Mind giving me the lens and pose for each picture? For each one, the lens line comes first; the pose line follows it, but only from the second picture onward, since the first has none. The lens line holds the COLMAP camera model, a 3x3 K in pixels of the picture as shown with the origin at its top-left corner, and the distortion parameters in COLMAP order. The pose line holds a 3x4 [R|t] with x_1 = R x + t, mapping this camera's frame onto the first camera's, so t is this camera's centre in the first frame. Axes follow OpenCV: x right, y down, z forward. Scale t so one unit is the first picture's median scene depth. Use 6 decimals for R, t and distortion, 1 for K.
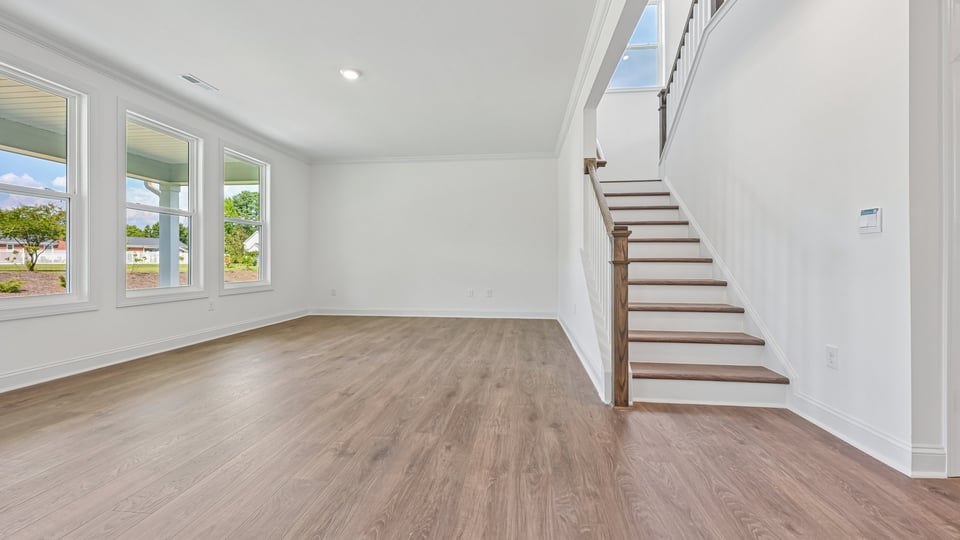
lens RADIAL K [[384.7, 0, 482.1], [0, 384.7, 268.7], [0, 0, 1]] dist [-0.002661, 0.000002]
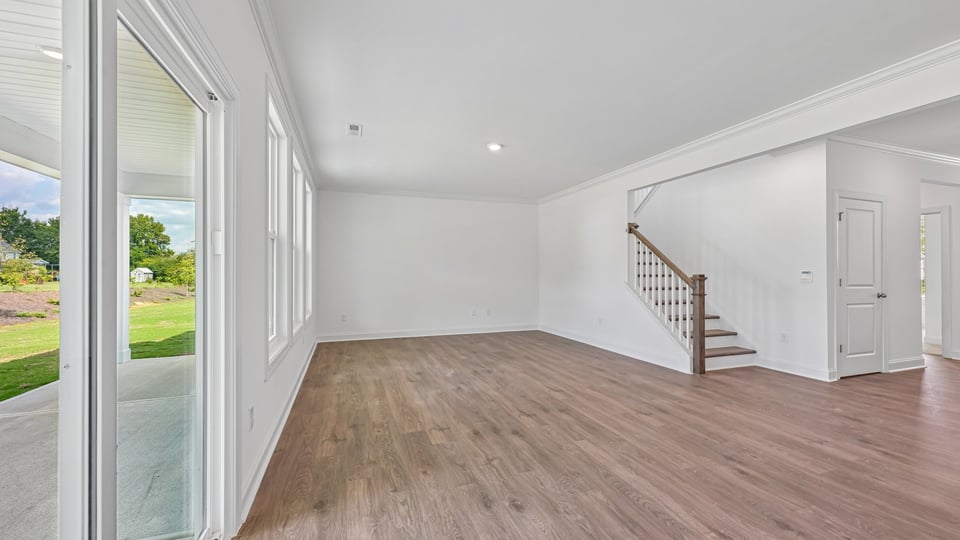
lens RADIAL K [[384.7, 0, 482.1], [0, 384.7, 268.7], [0, 0, 1]] dist [-0.002661, 0.000002]
pose [[0.896325, 0.006710, 0.443347, -1.365512], [0.008007, 0.999478, -0.031314, -0.086656], [-0.443325, 0.031618, 0.895803, -0.166541]]
